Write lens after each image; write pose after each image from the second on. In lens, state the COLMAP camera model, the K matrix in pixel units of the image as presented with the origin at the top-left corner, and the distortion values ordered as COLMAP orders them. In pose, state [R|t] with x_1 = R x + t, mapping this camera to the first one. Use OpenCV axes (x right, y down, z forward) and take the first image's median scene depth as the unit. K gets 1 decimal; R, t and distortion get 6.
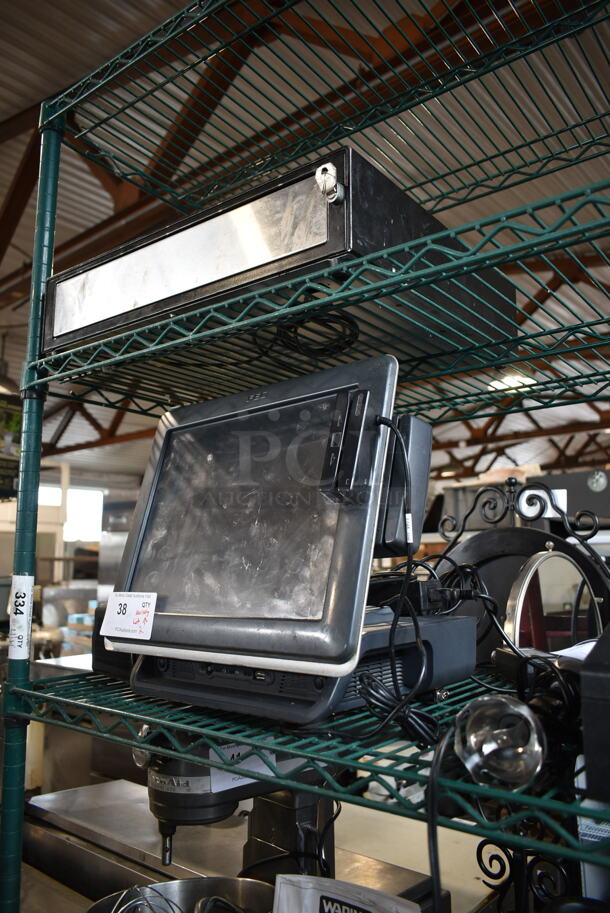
lens RADIAL K [[691.6, 0, 305.0], [0, 691.6, 456.5], [0, 0, 1]] dist [-0.035928, -0.000230]
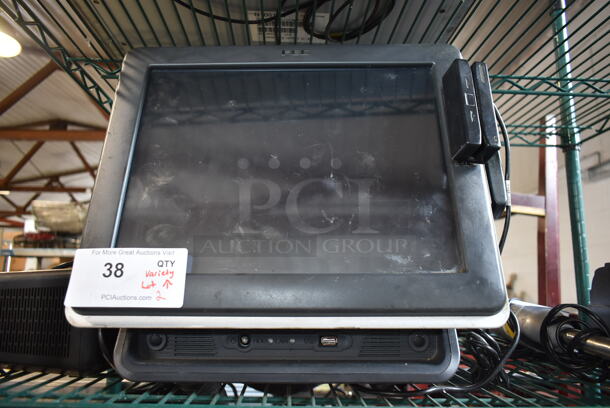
lens RADIAL K [[462.1, 0, 309.7], [0, 462.1, 204.0], [0, 0, 1]] dist [-0.035928, -0.000230]
pose [[0.756608, 0.126102, 0.641593, -0.428029], [-0.118270, 0.991435, -0.055390, 0.151577], [-0.643083, -0.033973, 0.765042, 0.481786]]
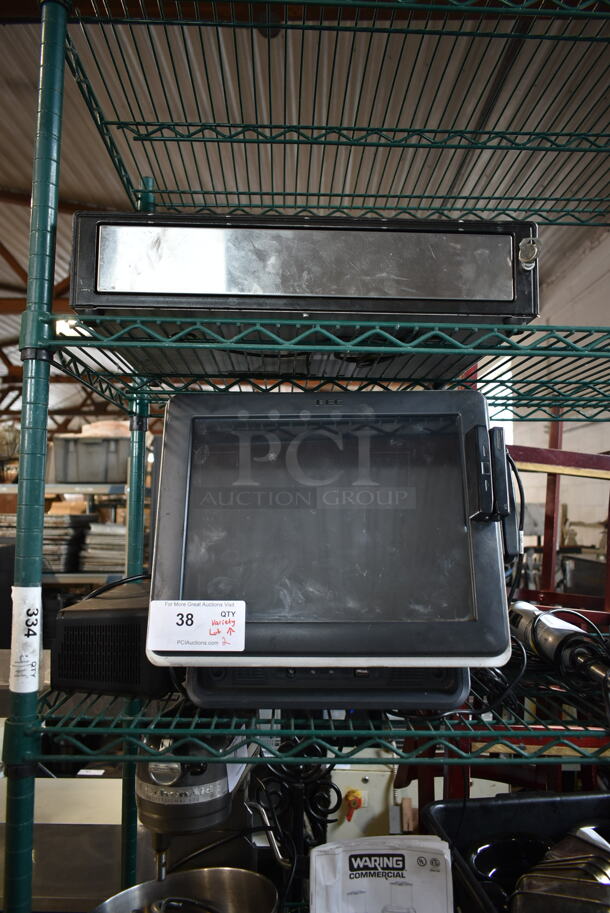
lens RADIAL K [[691.6, 0, 305.0], [0, 691.6, 456.5], [0, 0, 1]] dist [-0.035928, -0.000230]
pose [[0.773060, 0.056831, 0.631782, -0.720666], [-0.109120, 0.993046, 0.044193, -0.047834], [-0.624877, -0.103103, 0.773886, 0.220895]]
